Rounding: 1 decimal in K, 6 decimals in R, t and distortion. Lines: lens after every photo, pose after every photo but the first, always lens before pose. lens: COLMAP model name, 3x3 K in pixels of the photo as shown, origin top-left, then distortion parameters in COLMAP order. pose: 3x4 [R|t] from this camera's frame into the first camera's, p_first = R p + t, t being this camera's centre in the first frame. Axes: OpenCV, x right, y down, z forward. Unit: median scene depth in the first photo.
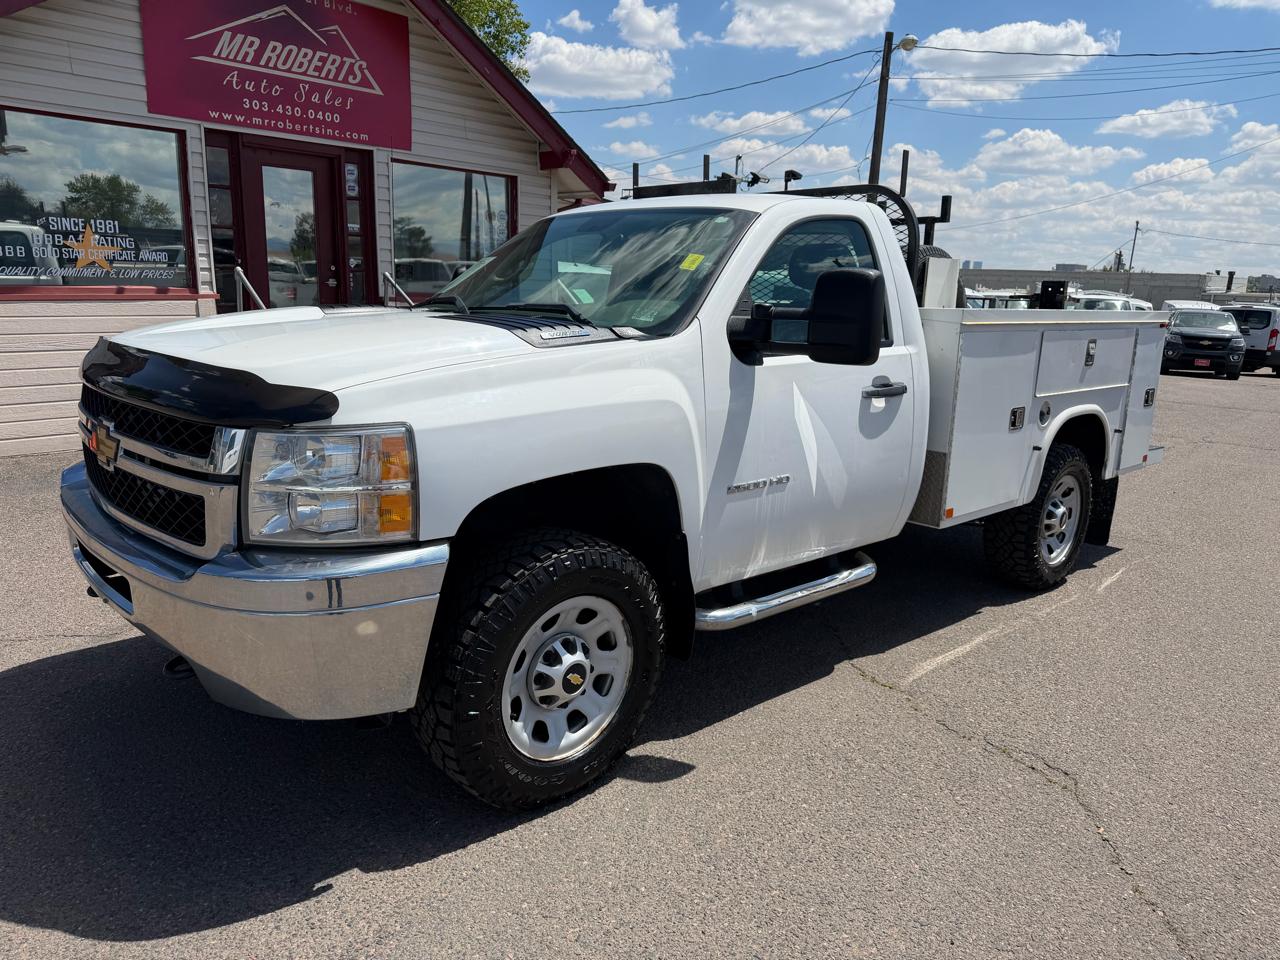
lens RADIAL K [[907.9, 0, 644.2], [0, 907.9, 470.4], [0, 0, 1]] dist [0.049438, -0.061409]
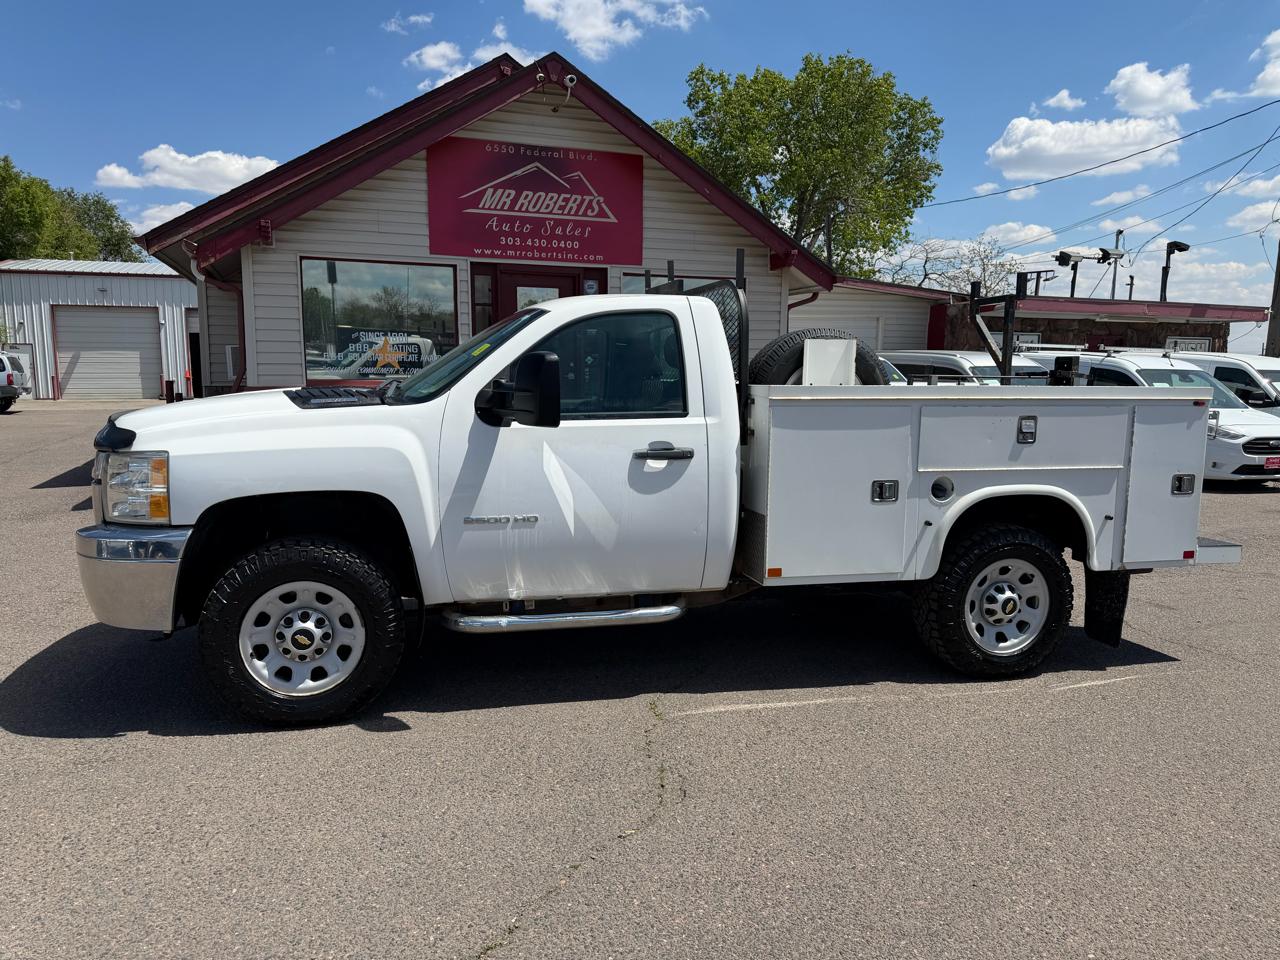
lens RADIAL K [[907.9, 0, 636.7], [0, 907.9, 484.3], [0, 0, 1]] dist [0.049438, -0.061409]
pose [[0.878160, 0.037866, -0.476866, 0.368861], [-0.078361, 0.994783, -0.065313, 0.013755], [0.471905, 0.094723, 0.876546, -0.012131]]
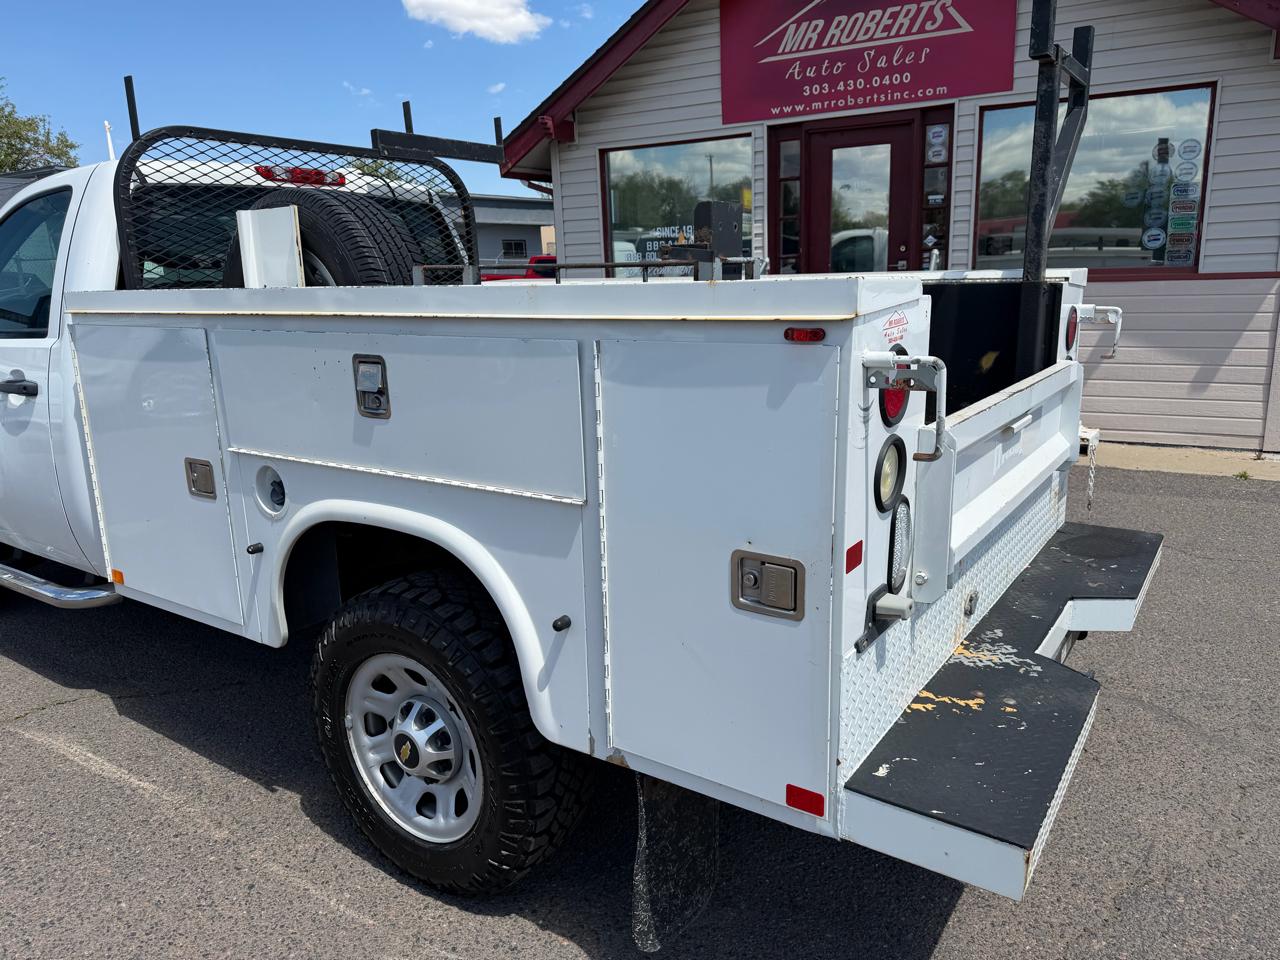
lens RADIAL K [[907.9, 0, 641.0], [0, 907.9, 484.1], [0, 0, 1]] dist [0.049438, -0.061409]
pose [[0.214456, 0.187463, -0.958575, 0.583841], [-0.159528, 0.974953, 0.154976, -0.106848], [0.963618, 0.119684, 0.238991, 0.644723]]
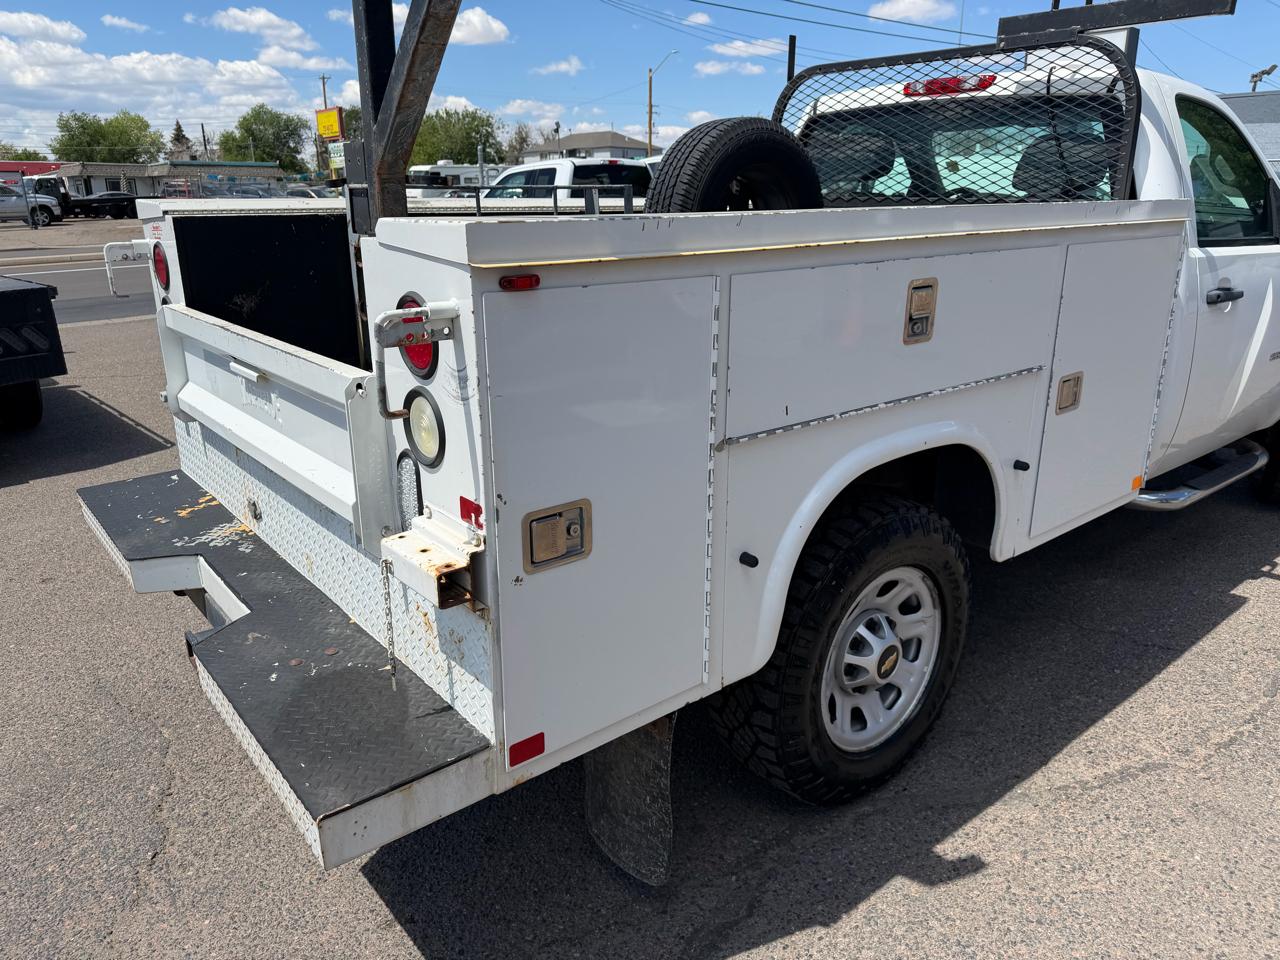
lens RADIAL K [[907.9, 0, 631.9], [0, 907.9, 484.9], [0, 0, 1]] dist [0.049438, -0.061409]
pose [[-0.996460, -0.049113, 0.068235, 0.186457], [-0.009637, 0.873002, 0.487622, -0.208083], [-0.083517, 0.485238, -0.870384, 1.080225]]
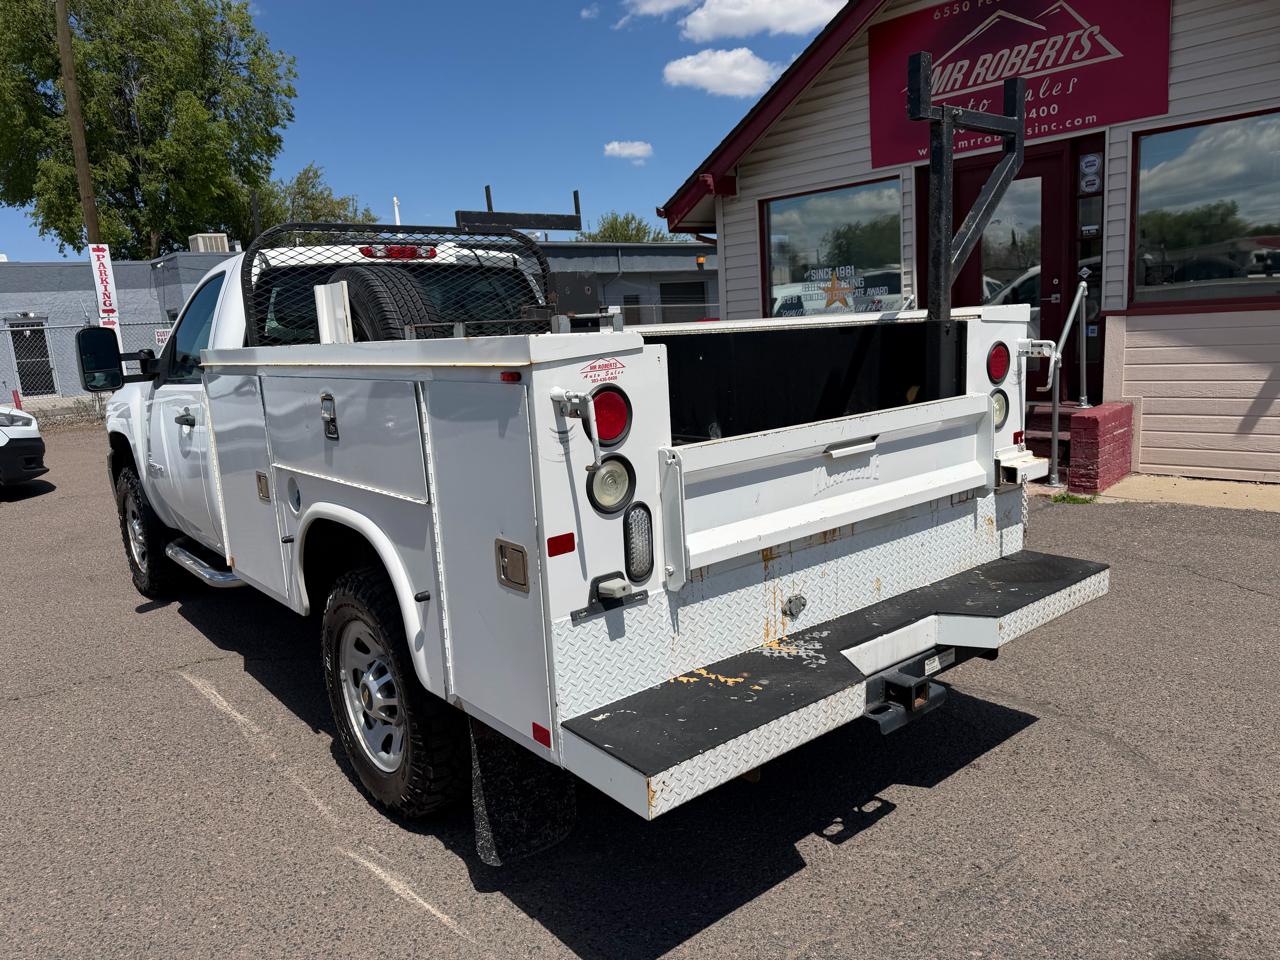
lens RADIAL K [[907.9, 0, 637.8], [0, 907.9, 484.8], [0, 0, 1]] dist [0.049438, -0.061409]
pose [[-0.064474, 0.149041, -0.986727, 0.658228], [-0.141416, 0.977441, 0.156878, -0.128345], [0.987848, 0.149654, -0.041943, 0.768046]]
